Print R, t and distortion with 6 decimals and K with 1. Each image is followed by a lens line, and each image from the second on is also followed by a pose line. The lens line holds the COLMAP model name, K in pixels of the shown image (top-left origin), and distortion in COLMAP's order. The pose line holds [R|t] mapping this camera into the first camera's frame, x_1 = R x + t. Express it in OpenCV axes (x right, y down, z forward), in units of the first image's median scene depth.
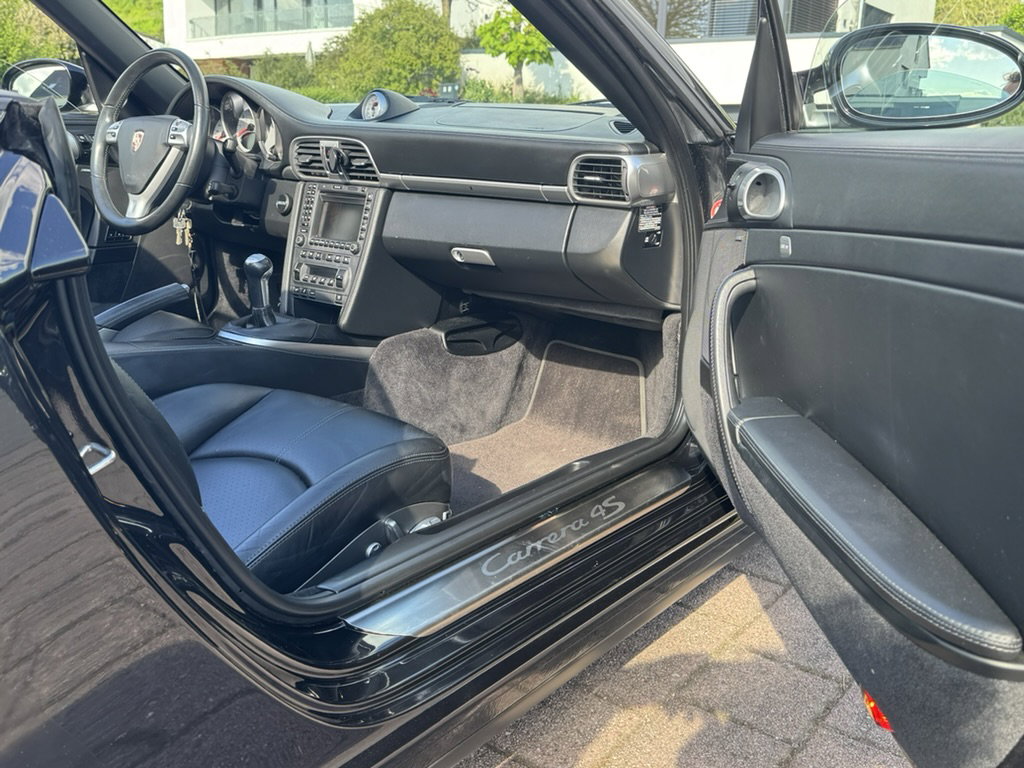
lens RADIAL K [[983.8, 0, 512.0], [0, 983.8, 384.3], [0, 0, 1]] dist [0.087902, 0.000000]
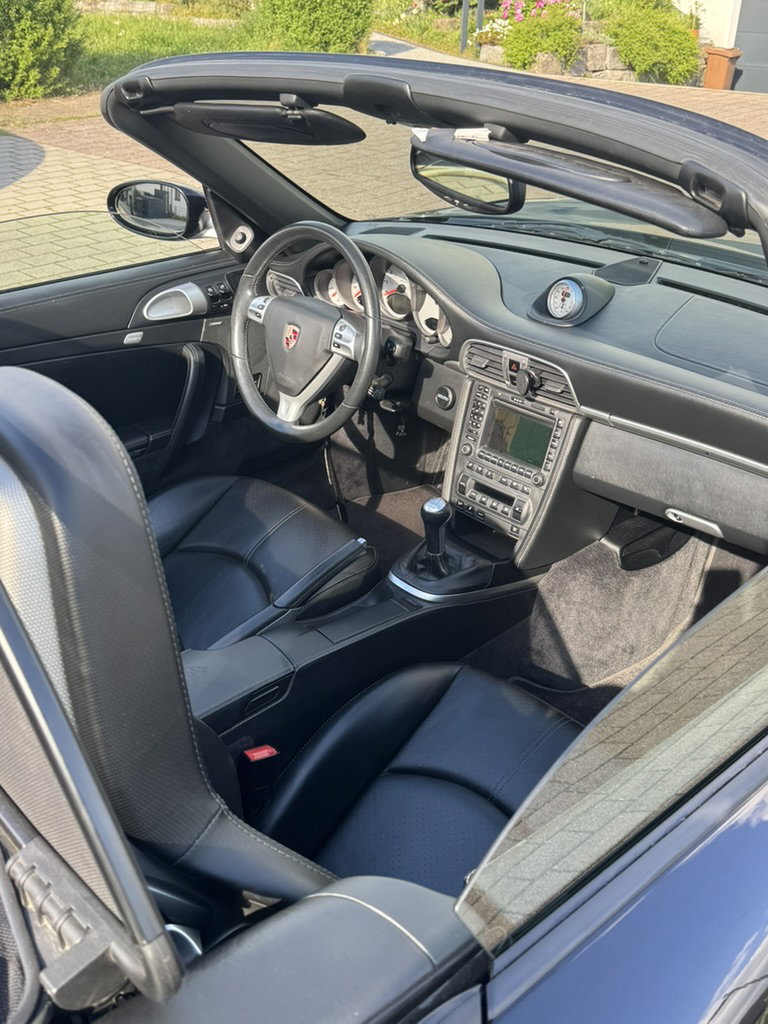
lens RADIAL K [[983.8, 0, 381.5], [0, 983.8, 512.5], [0, 0, 1]] dist [0.087902, 0.000000]
pose [[0.992972, 0.049471, -0.107517, -0.193043], [-0.020040, 0.965610, 0.259223, -0.317989], [0.116644, -0.255246, 0.959814, 0.136421]]
